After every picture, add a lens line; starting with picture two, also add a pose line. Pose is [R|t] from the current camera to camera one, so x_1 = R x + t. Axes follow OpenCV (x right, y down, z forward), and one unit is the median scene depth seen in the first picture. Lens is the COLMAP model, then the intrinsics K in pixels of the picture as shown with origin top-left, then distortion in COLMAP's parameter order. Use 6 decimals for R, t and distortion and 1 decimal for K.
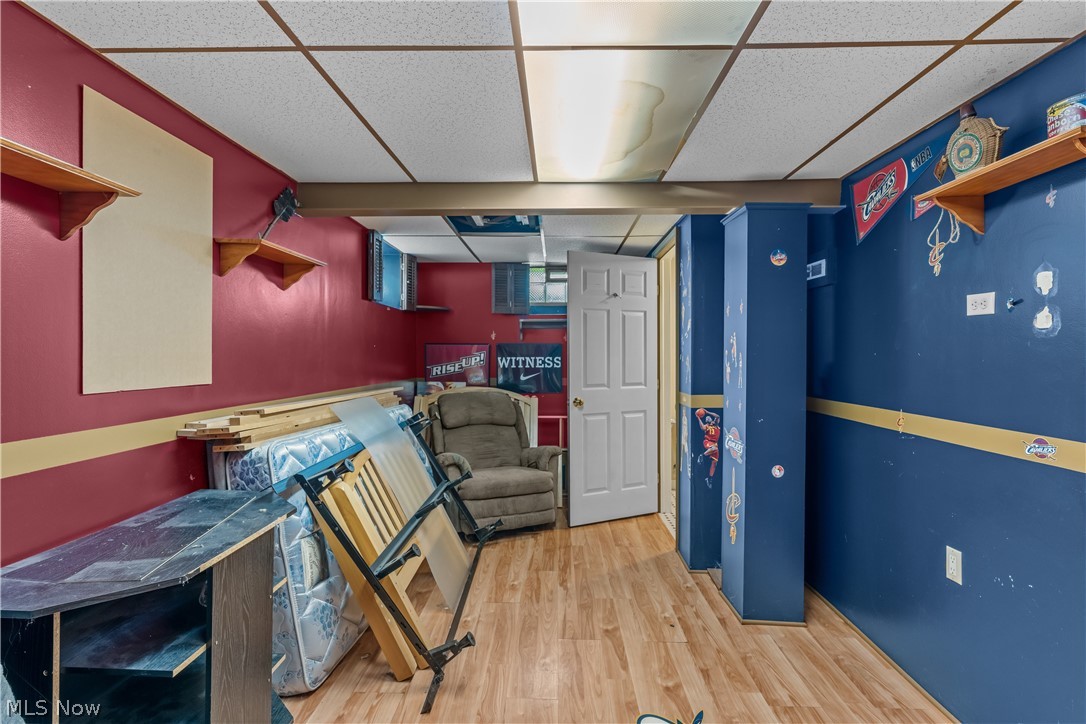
lens RADIAL K [[546.6, 0, 543.5], [0, 546.6, 358.1], [0, 0, 1]] dist [-0.006862, 0.004095]
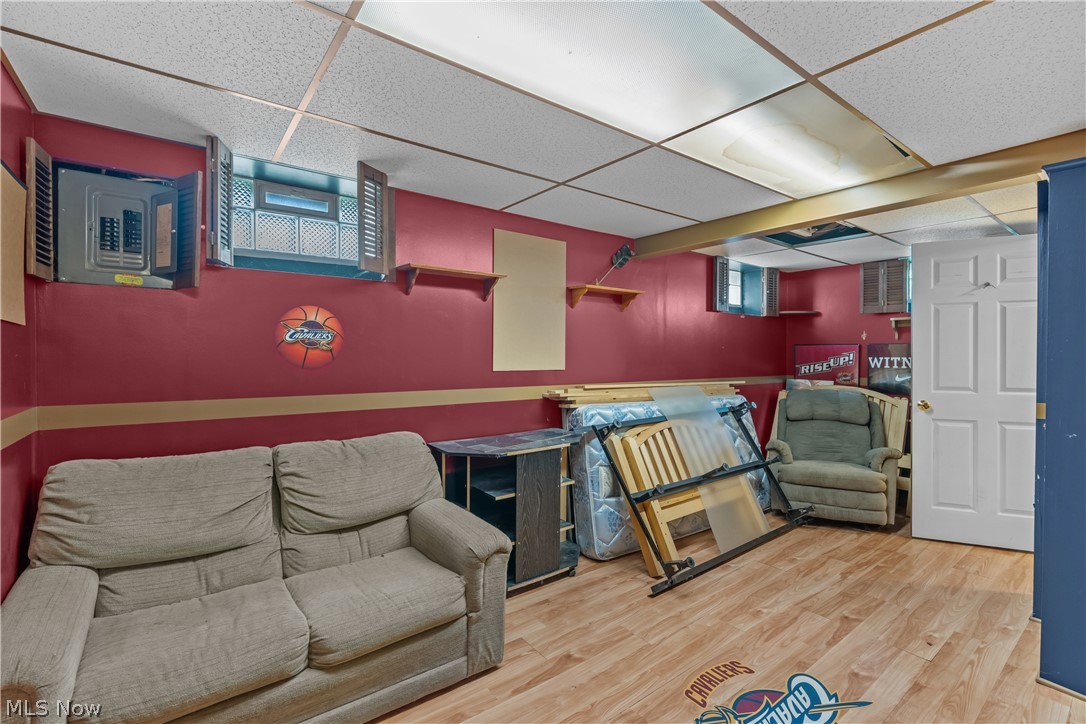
lens RADIAL K [[488.6, 0, 543.1], [0, 488.6, 359.3], [0, 0, 1]] dist [-0.003466, 0.001576]
pose [[0.626459, 0.006989, -0.779423, 0.450089], [-0.007205, 0.999969, 0.003176, 0.006539], [0.779421, 0.003626, 0.626490, -0.035912]]
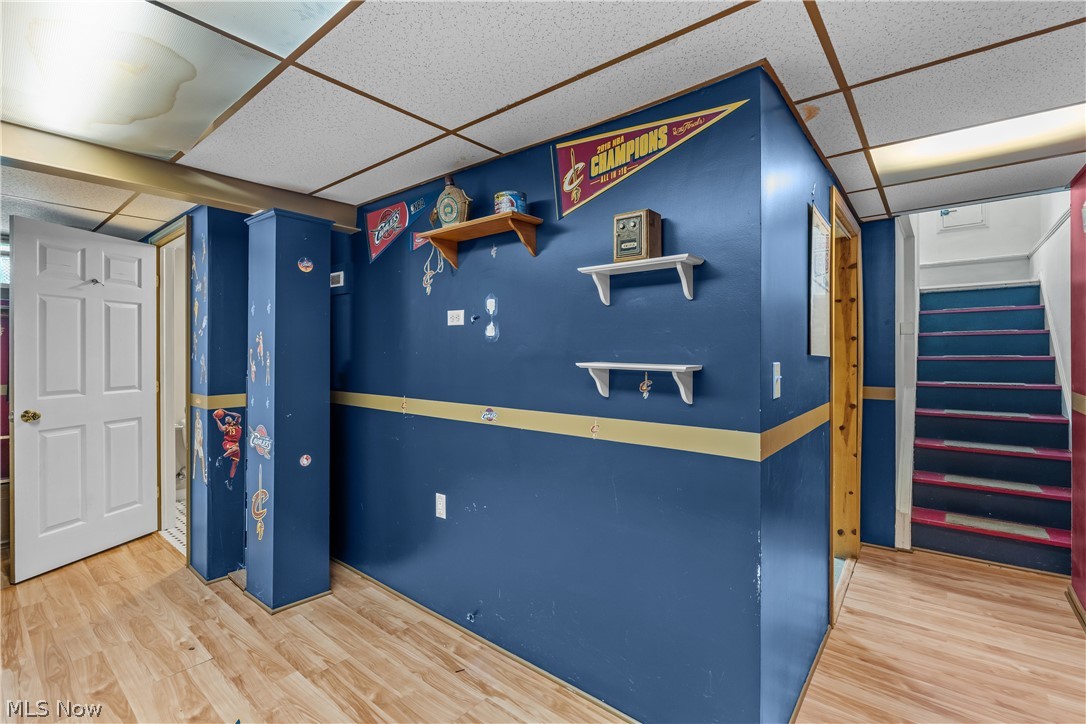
lens RADIAL K [[488.6, 0, 544.6], [0, 488.6, 350.6], [0, 0, 1]] dist [-0.003466, 0.001576]
pose [[0.618542, 0.001461, 0.785750, -0.041124], [0.006616, 0.999953, -0.007068, -0.001951], [-0.785724, 0.009570, 0.618504, 0.019157]]
